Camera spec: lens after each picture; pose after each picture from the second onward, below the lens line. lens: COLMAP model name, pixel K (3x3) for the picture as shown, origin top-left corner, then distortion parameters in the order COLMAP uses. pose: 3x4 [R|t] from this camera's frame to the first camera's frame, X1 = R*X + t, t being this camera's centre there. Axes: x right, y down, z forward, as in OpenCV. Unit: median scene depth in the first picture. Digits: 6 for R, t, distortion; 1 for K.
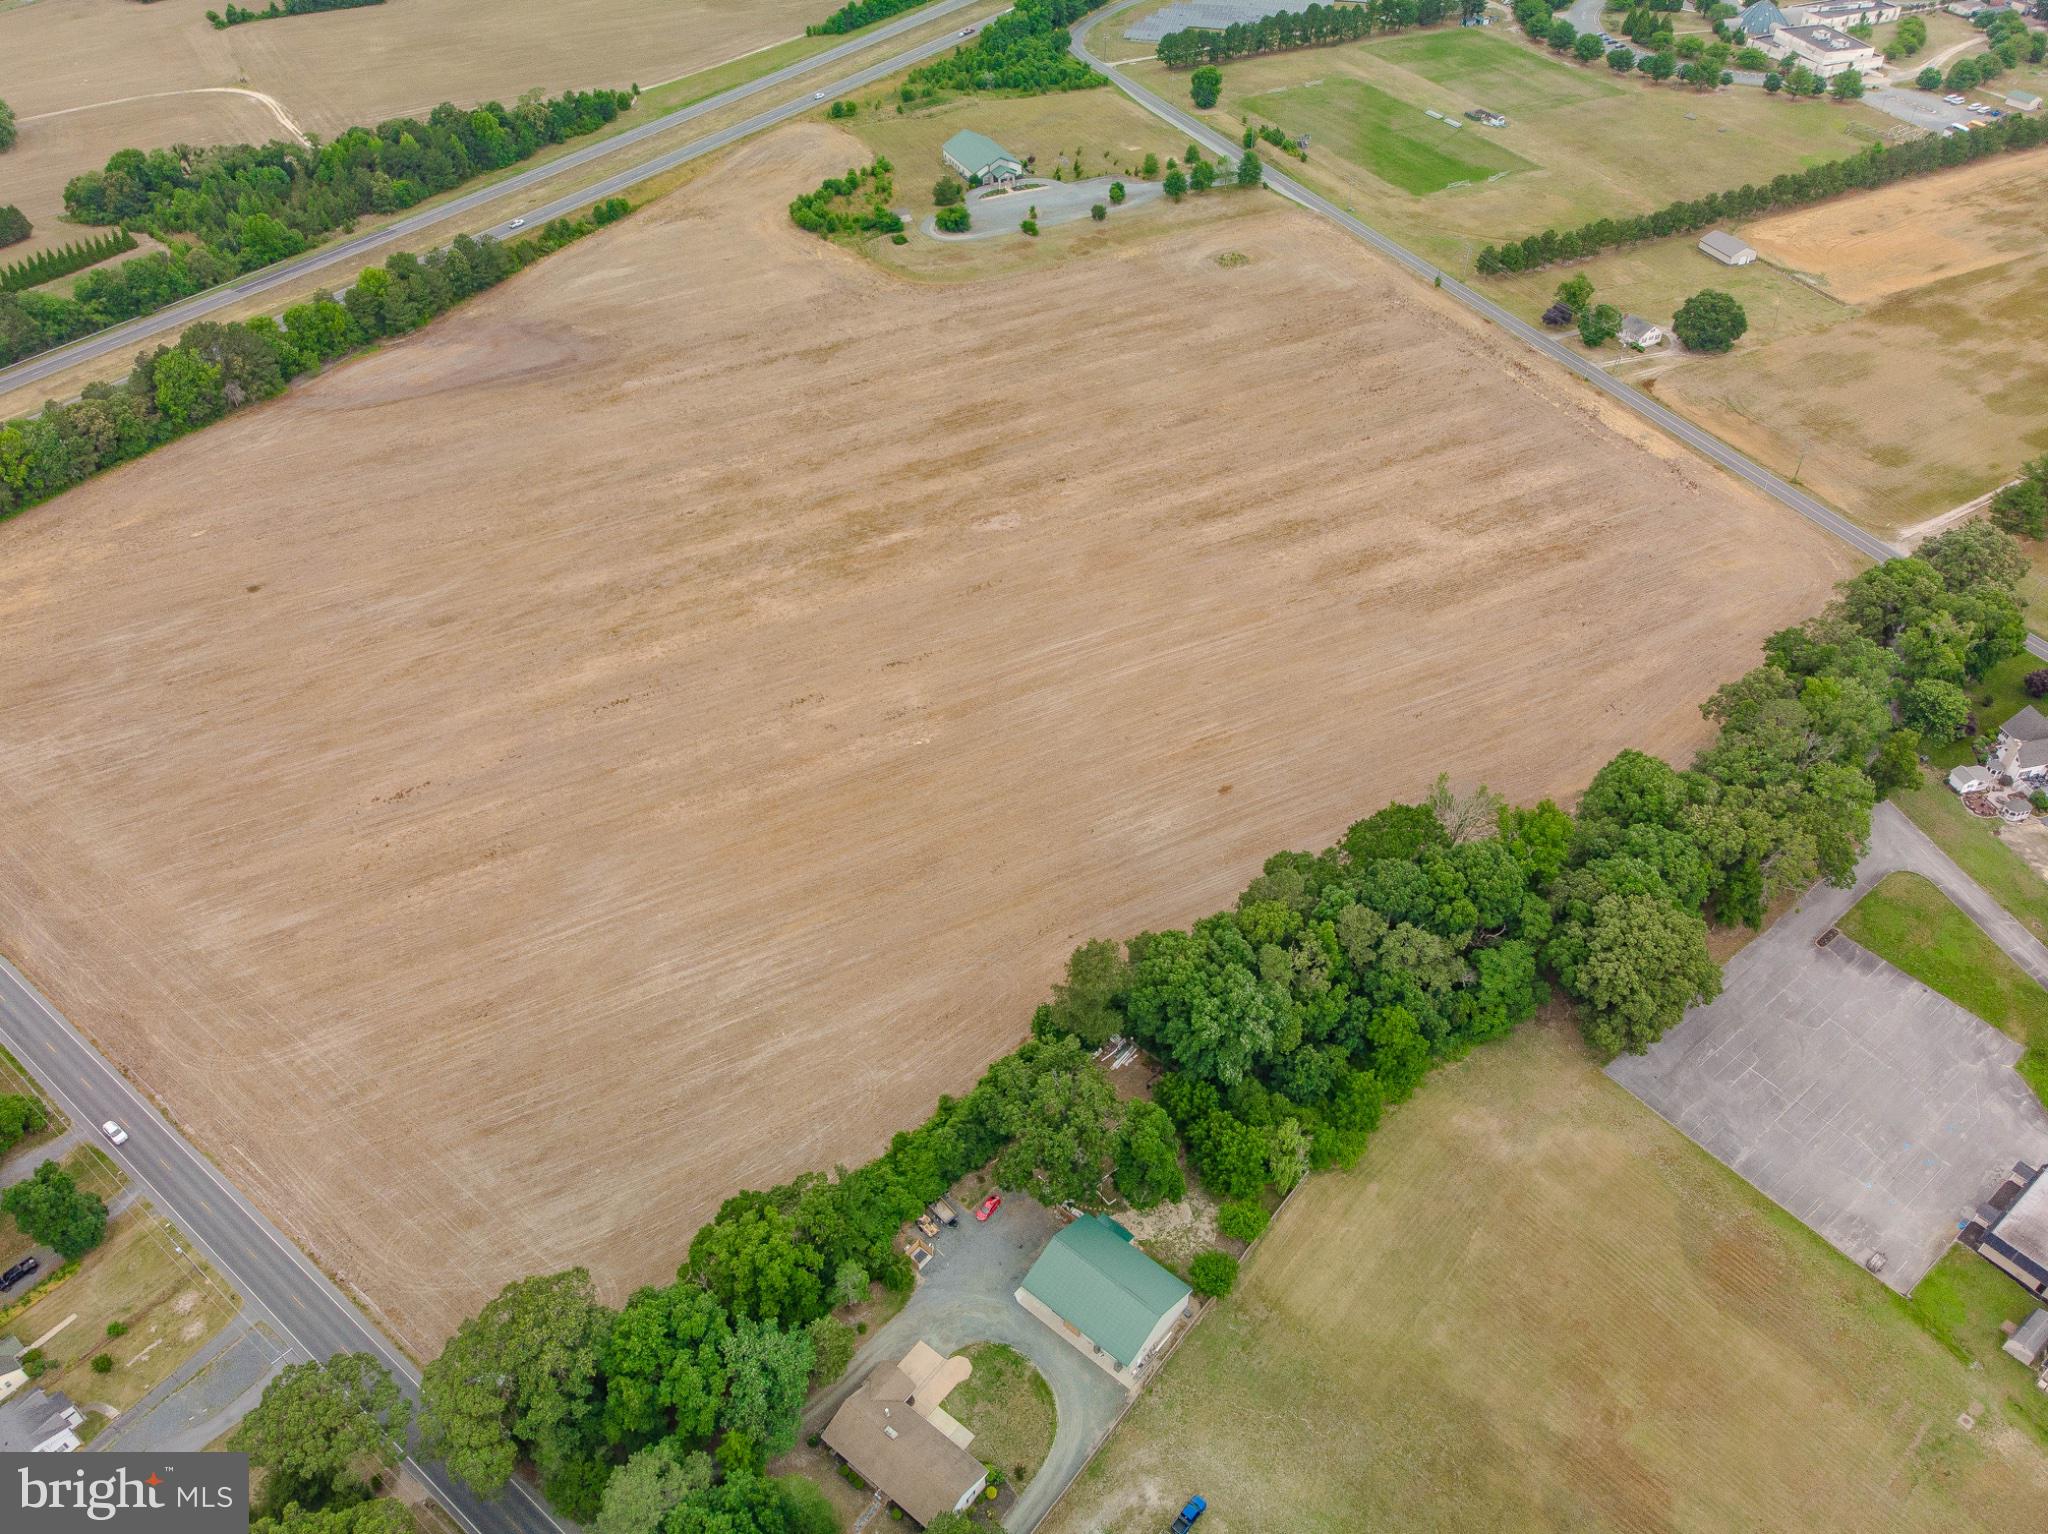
lens RADIAL K [[1518.4, 0, 1025.1], [0, 1518.4, 757.2], [0, 0, 1]] dist [-0.023398, 0.037571]
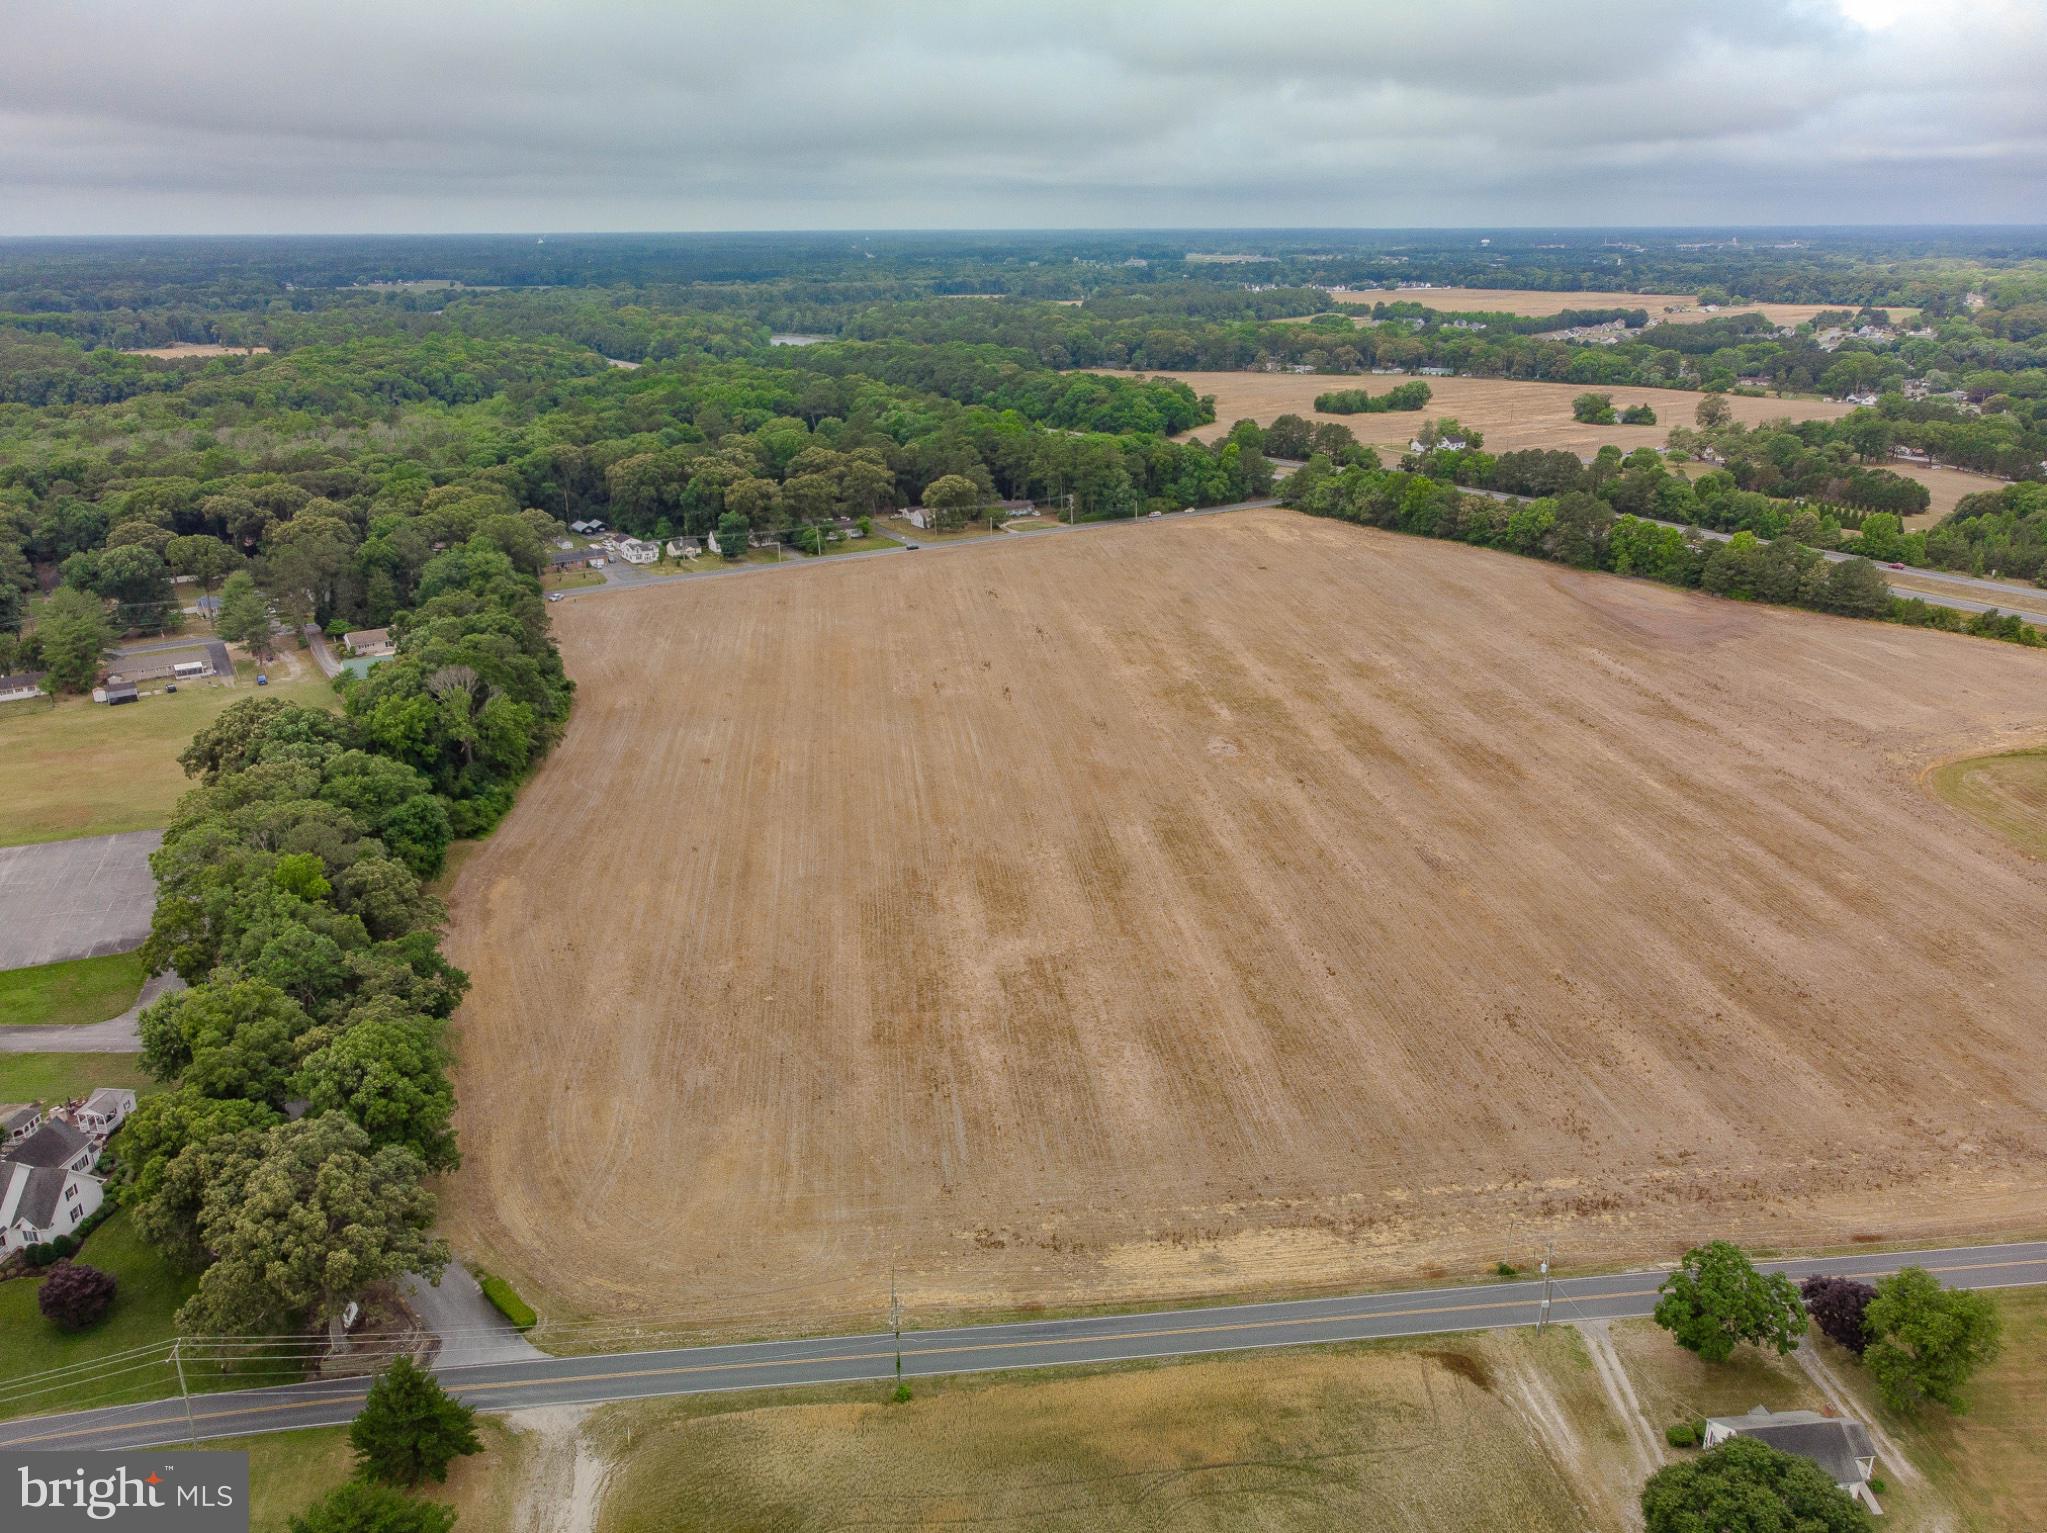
lens RADIAL K [[1517.6, 0, 1024.6], [0, 1517.6, 756.7], [0, 0, 1]] dist [-0.023398, 0.037571]
pose [[-0.328191, 0.339608, -0.881452, 0.803880], [-0.614053, 0.632374, 0.472273, -0.499849], [0.717795, 0.696254, 0.000998, 0.930062]]
